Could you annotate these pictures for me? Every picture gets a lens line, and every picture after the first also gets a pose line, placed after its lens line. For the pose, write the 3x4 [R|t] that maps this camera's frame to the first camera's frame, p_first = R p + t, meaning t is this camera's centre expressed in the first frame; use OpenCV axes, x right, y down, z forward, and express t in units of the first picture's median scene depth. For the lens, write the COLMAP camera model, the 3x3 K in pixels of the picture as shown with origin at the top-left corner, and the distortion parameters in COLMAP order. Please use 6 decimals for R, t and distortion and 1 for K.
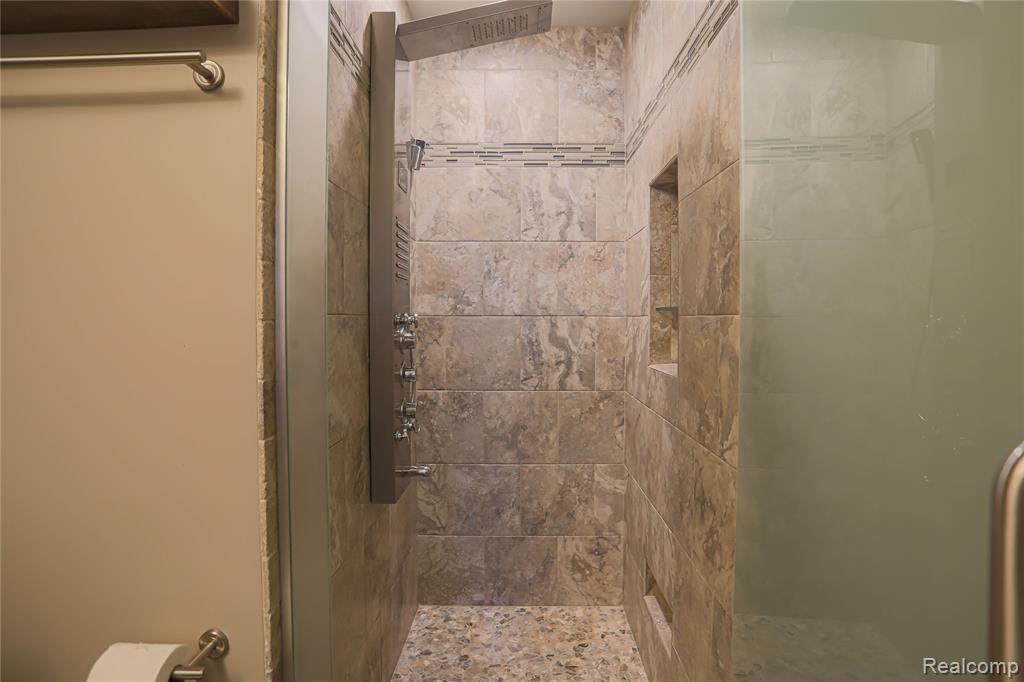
lens RADIAL K [[527.1, 0, 516.1], [0, 527.1, 329.1], [0, 0, 1]] dist [-0.075935, 0.033208]
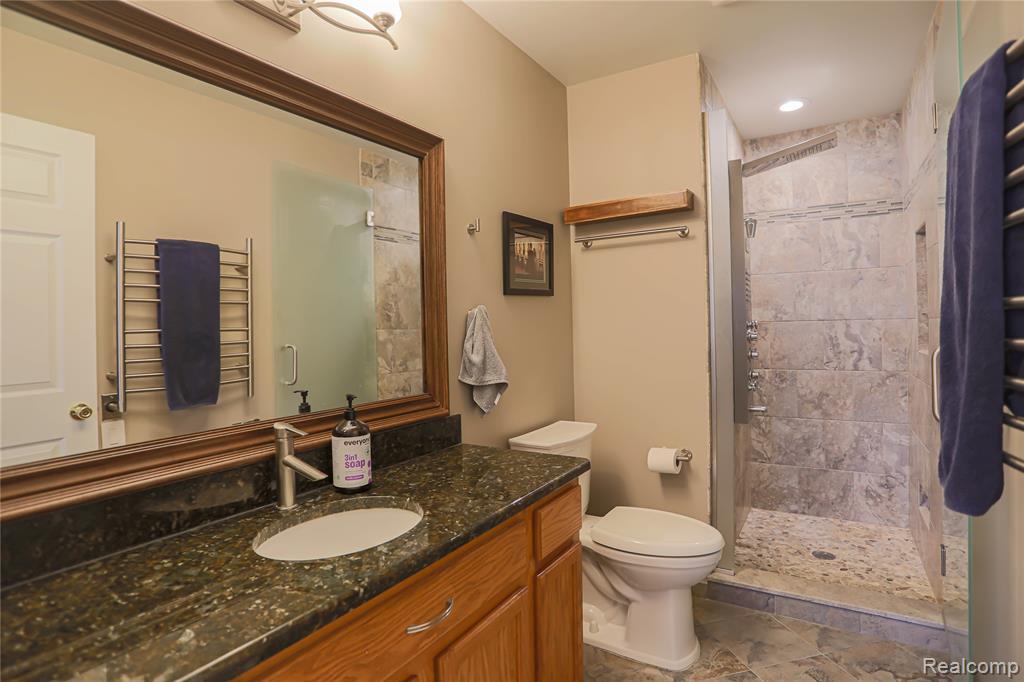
lens RADIAL K [[527.1, 0, 516.1], [0, 527.1, 329.1], [0, 0, 1]] dist [-0.075935, 0.033208]
pose [[0.860168, -0.019062, -0.509654, 0.003781], [0.012436, 0.999788, -0.016405, 0.013035], [0.509859, 0.007773, 0.860223, -0.710883]]
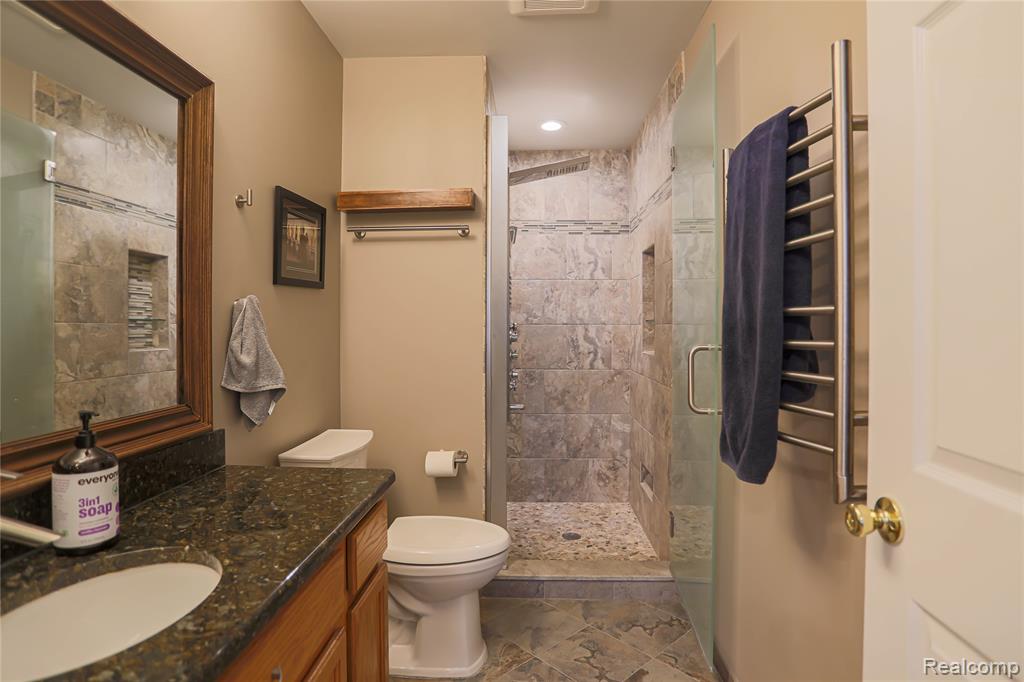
lens RADIAL K [[538.5, 0, 513.5], [0, 538.5, 329.0], [0, 0, 1]] dist [-0.080327, 0.039020]
pose [[0.999773, 0.000201, -0.021315, -0.122914], [-0.000535, 0.999877, -0.015691, 0.016181], [0.021310, 0.015699, 0.999650, -0.701434]]
